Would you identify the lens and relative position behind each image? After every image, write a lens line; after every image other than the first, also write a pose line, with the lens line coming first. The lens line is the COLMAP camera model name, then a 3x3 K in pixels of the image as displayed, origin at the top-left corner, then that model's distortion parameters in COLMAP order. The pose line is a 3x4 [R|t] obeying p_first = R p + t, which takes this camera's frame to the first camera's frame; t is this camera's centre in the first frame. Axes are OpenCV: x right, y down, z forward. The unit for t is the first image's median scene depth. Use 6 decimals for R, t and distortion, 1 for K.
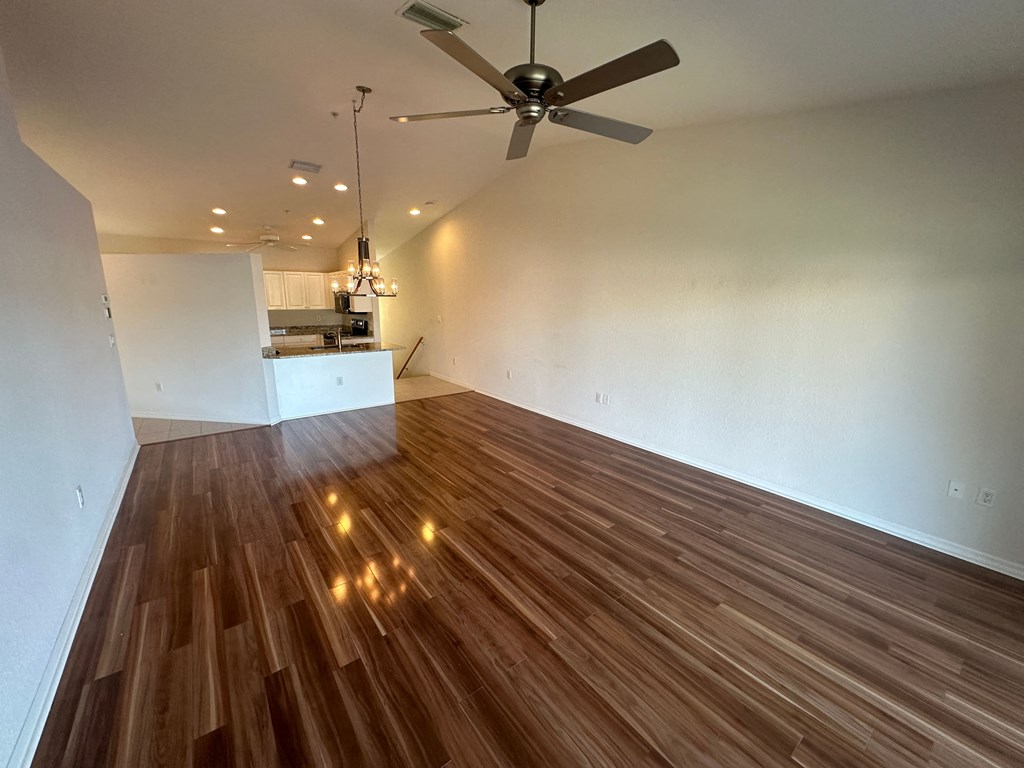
lens RADIAL K [[408.0, 0, 514.9], [0, 408.0, 383.1], [0, 0, 1]] dist [-0.001978, 0.000053]
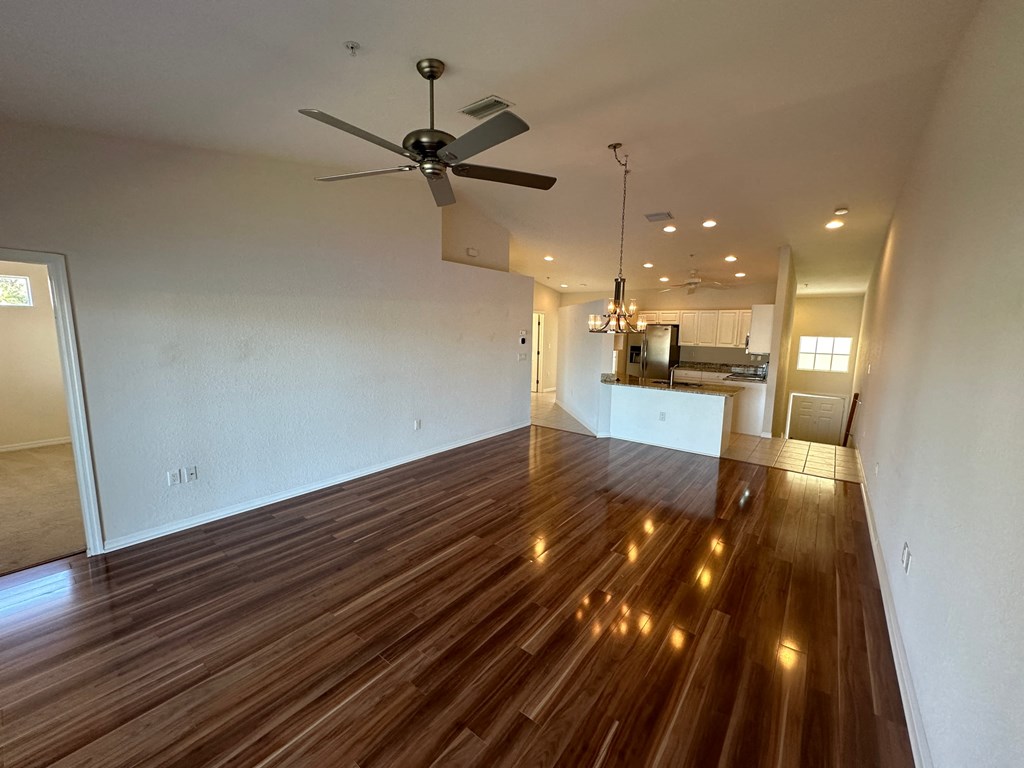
lens RADIAL K [[409.9, 0, 511.6], [0, 409.9, 386.2], [0, 0, 1]] dist [-0.002238, -0.000134]
pose [[0.251011, 0.133647, -0.958714, 0.834771], [-0.216118, 0.973160, 0.079076, -0.145715], [0.943550, 0.187346, 0.273158, 0.676971]]
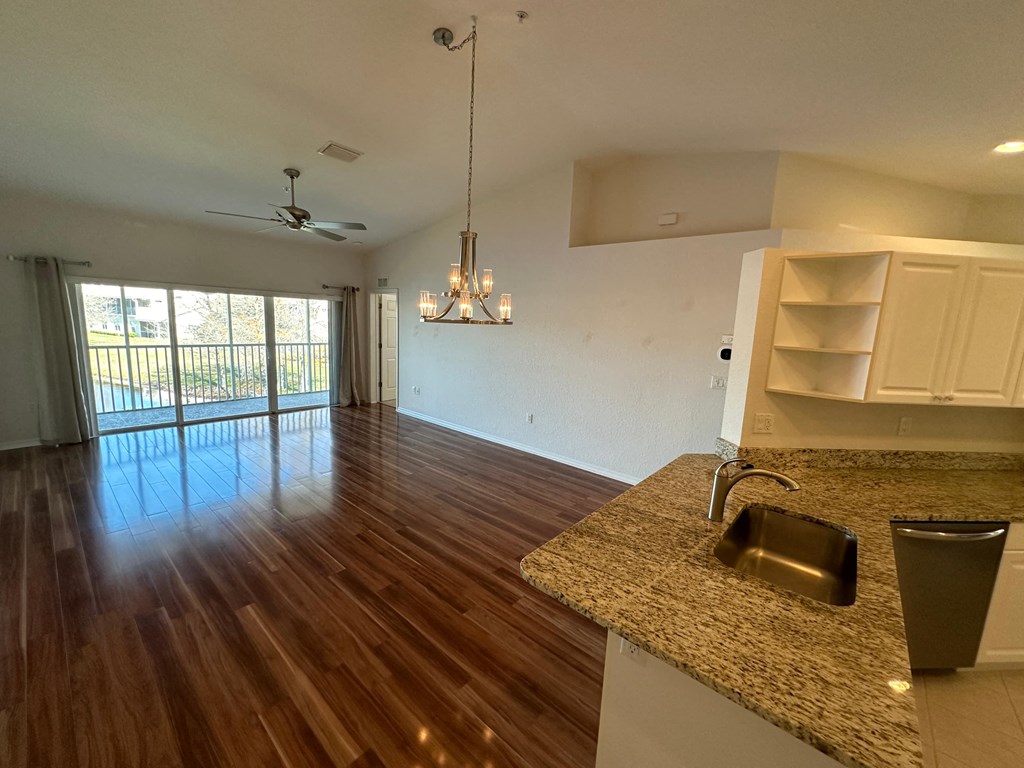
lens RADIAL K [[409.9, 0, 511.6], [0, 409.9, 386.2], [0, 0, 1]] dist [-0.002238, -0.000134]
pose [[-0.978648, -0.018914, -0.204673, -0.432935], [-0.092263, 0.930227, 0.355198, -0.500508], [0.183674, 0.366497, -0.912109, 2.298970]]
